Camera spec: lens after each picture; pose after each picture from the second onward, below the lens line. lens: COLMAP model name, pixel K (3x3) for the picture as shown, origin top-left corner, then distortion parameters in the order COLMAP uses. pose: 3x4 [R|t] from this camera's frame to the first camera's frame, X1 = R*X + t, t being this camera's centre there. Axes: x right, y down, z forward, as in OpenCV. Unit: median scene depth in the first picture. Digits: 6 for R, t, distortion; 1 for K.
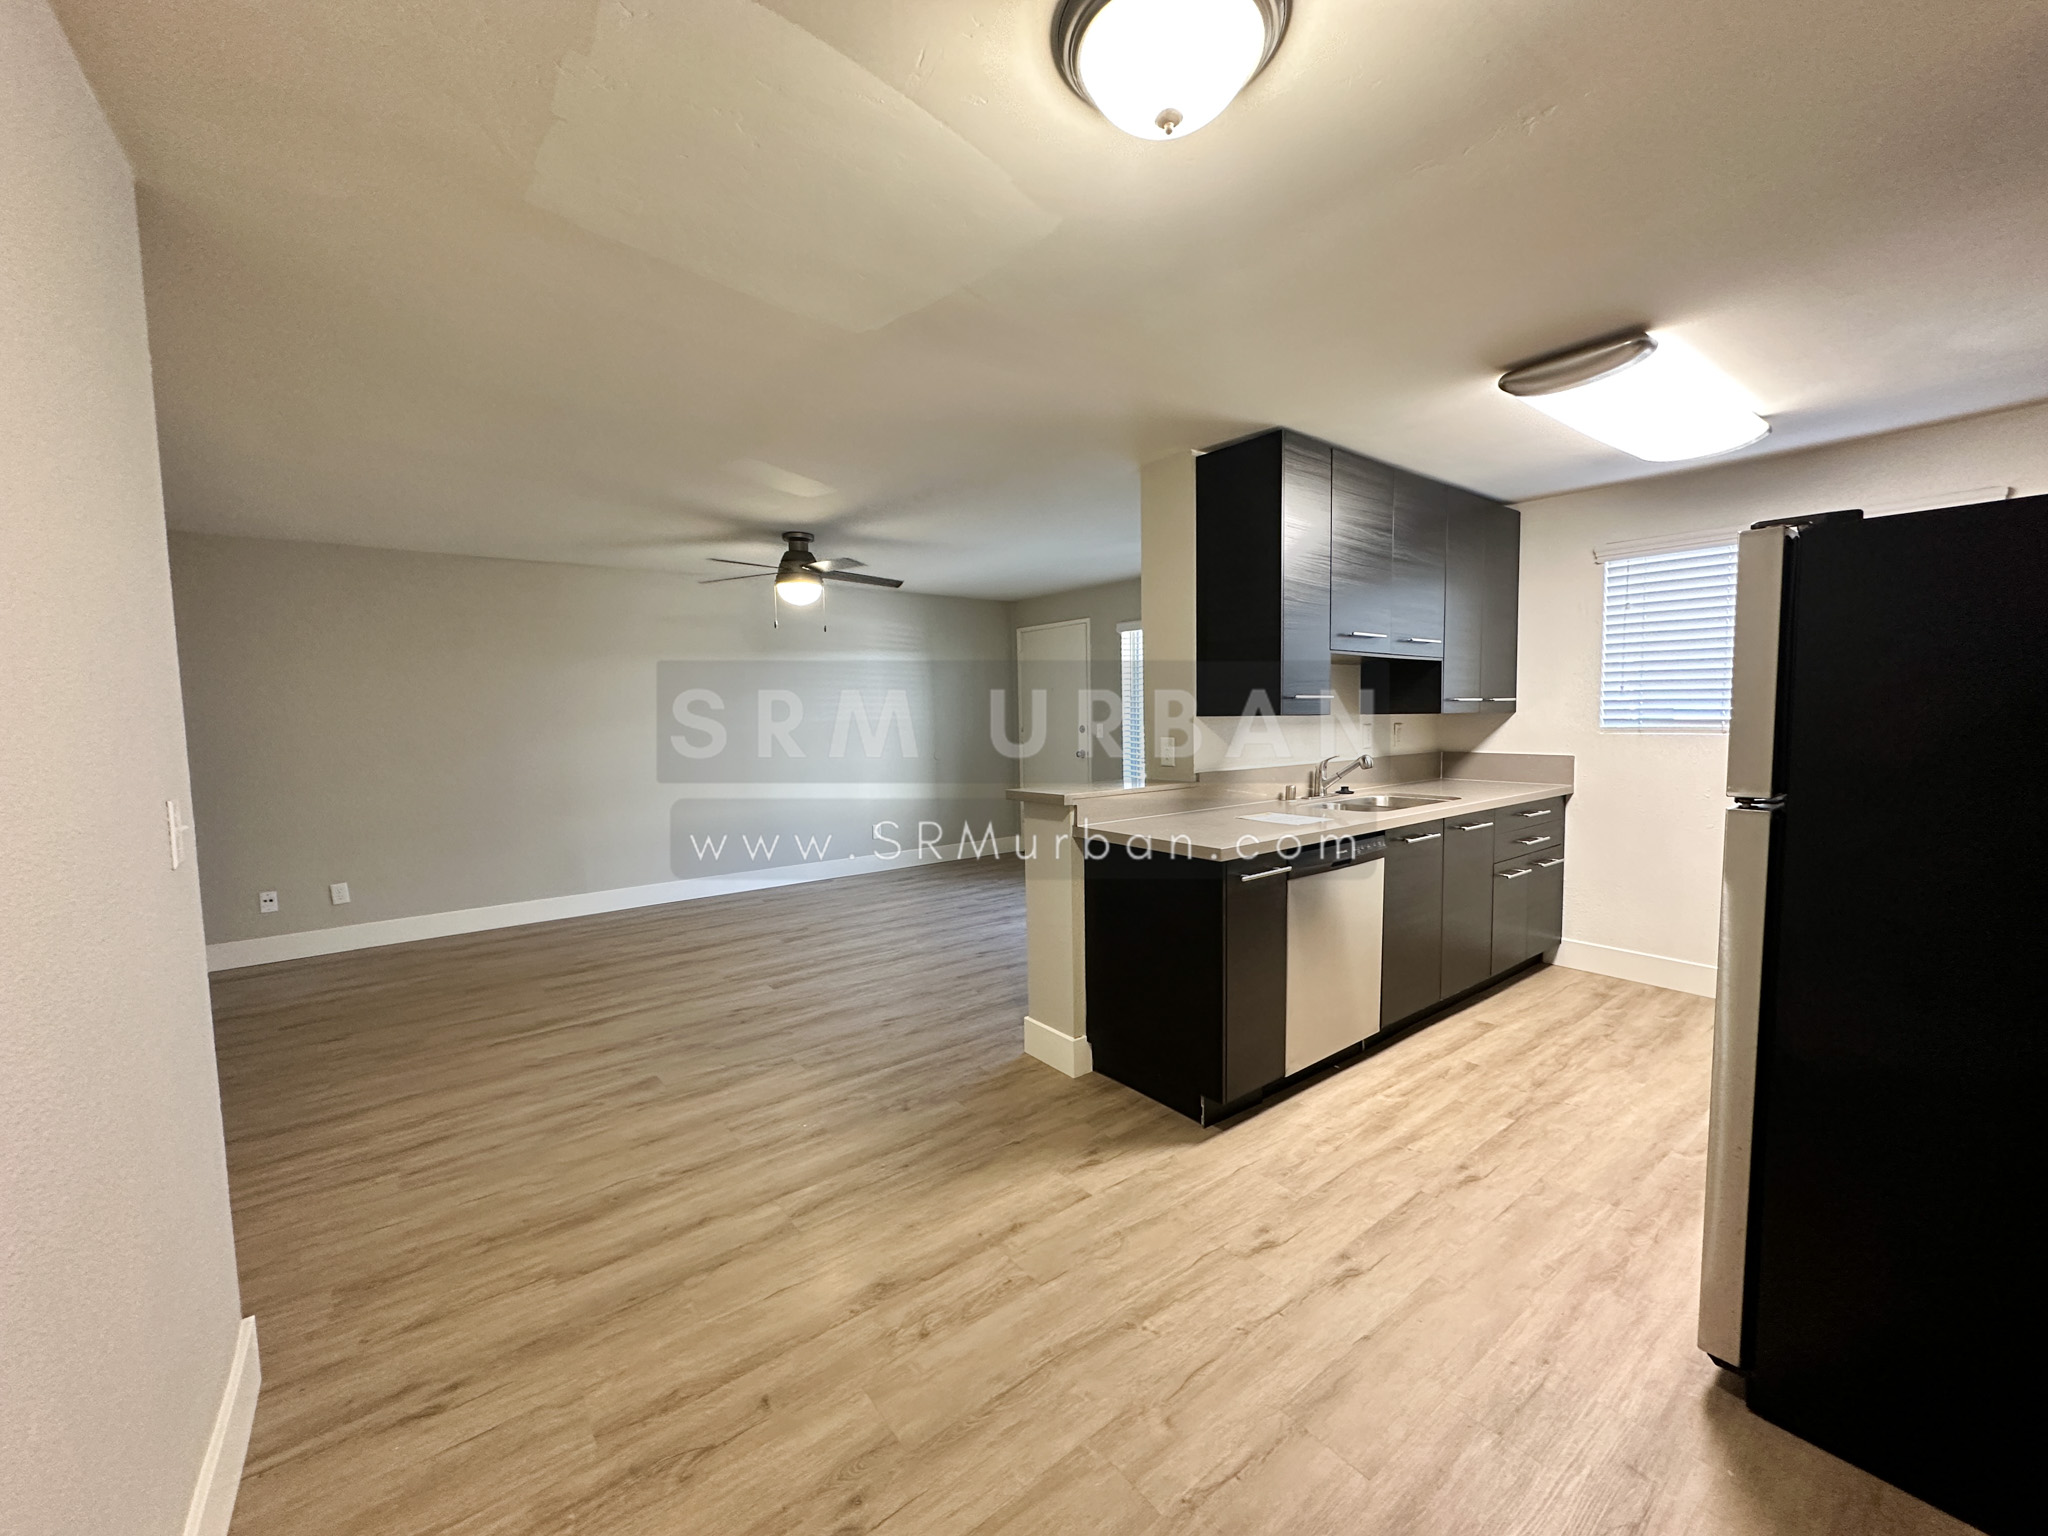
lens RADIAL K [[810.5, 0, 1024.2], [0, 810.5, 767.0], [0, 0, 1]] dist [-0.000687, 0.000381]
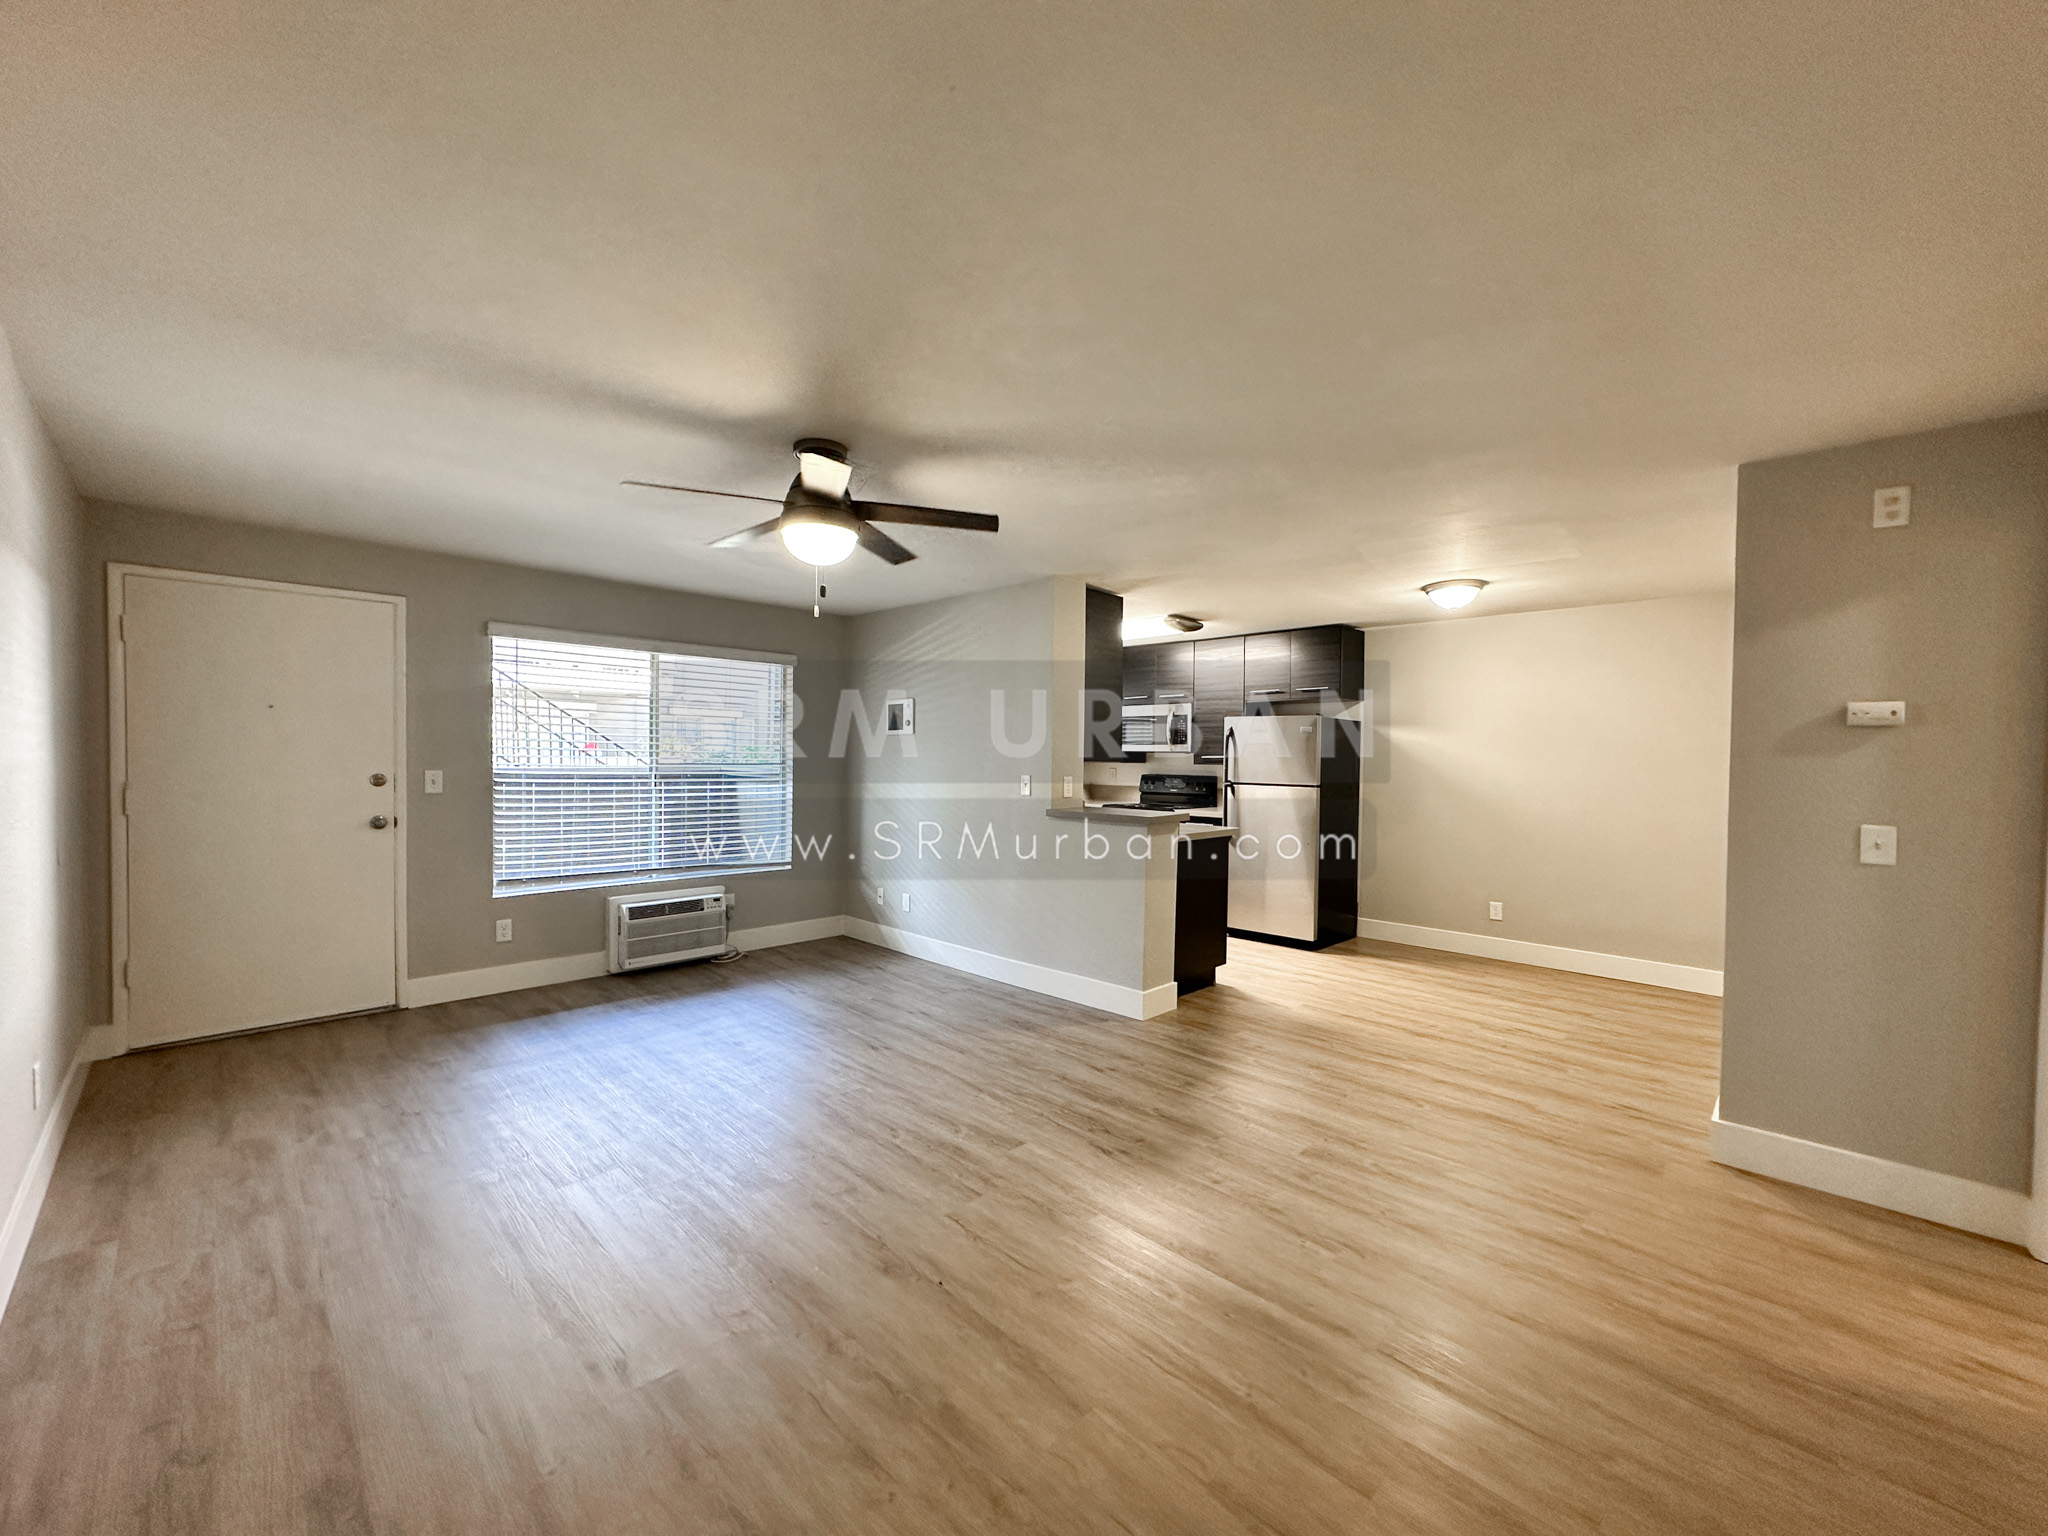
lens RADIAL K [[810.5, 0, 1026.3], [0, 810.5, 773.2], [0, 0, 1]] dist [-0.000687, 0.000381]
pose [[-0.139310, -0.003489, 0.990243, -1.073327], [0.060076, 0.998122, 0.011968, -0.057468], [-0.988425, 0.061157, -0.138839, 1.154730]]
